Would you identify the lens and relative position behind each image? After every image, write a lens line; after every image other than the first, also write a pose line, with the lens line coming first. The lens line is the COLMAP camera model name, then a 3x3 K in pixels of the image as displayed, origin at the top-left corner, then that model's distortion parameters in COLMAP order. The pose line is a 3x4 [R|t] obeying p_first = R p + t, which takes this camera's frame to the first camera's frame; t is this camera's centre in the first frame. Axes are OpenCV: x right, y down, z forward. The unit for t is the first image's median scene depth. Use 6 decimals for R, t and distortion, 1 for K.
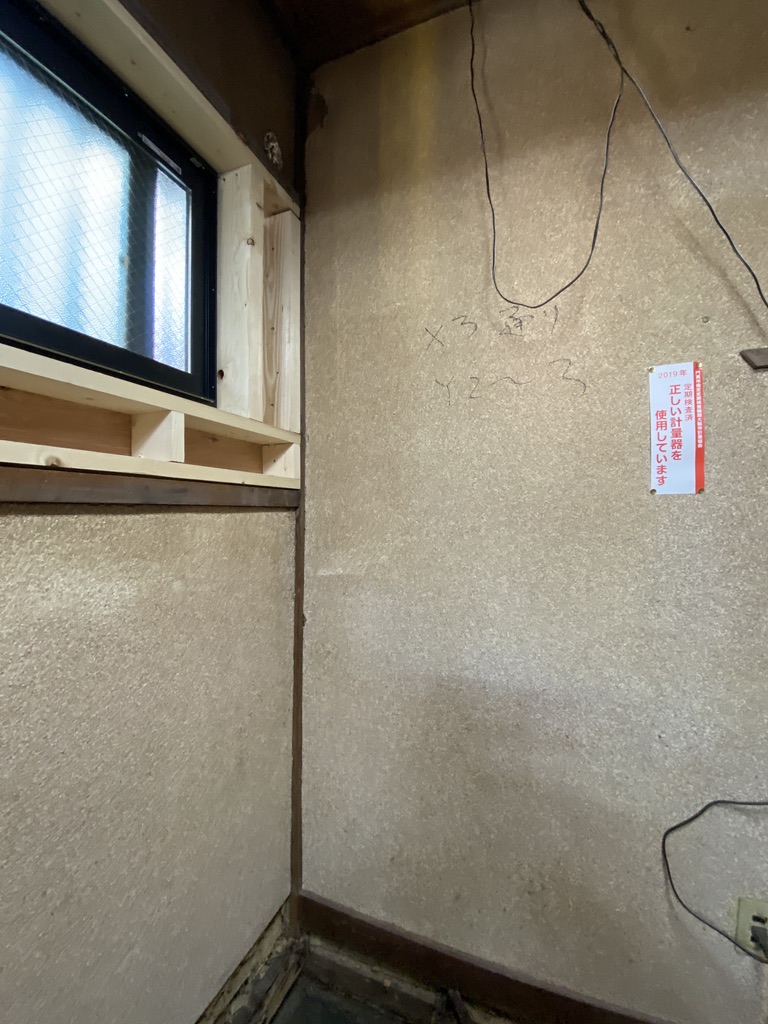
lens RADIAL K [[417.7, 0, 387.6], [0, 417.7, 507.8], [0, 0, 1]] dist [-0.008544, -0.003001]
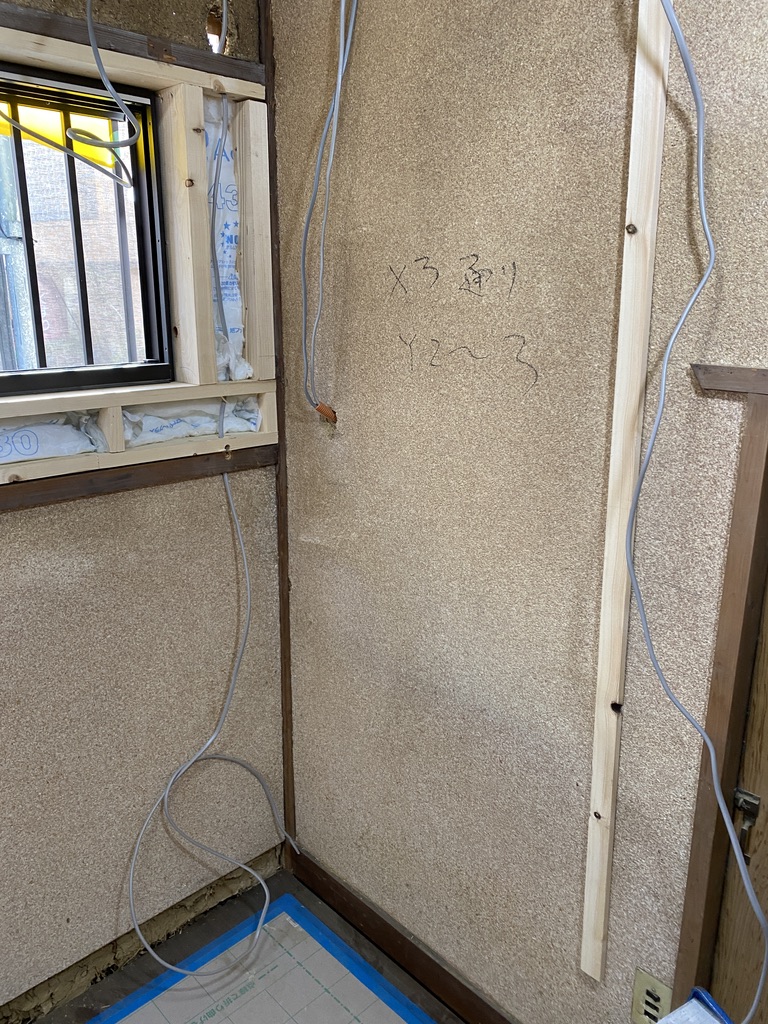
lens RADIAL K [[790.7, 0, 382.1], [0, 790.7, 506.5], [0, 0, 1]] dist [0.001309, 0.025366]
pose [[0.912609, 0.108539, -0.394163, 0.777013], [-0.000191, 0.964228, 0.265073, -0.422932], [0.408833, -0.241833, 0.879984, -0.468840]]
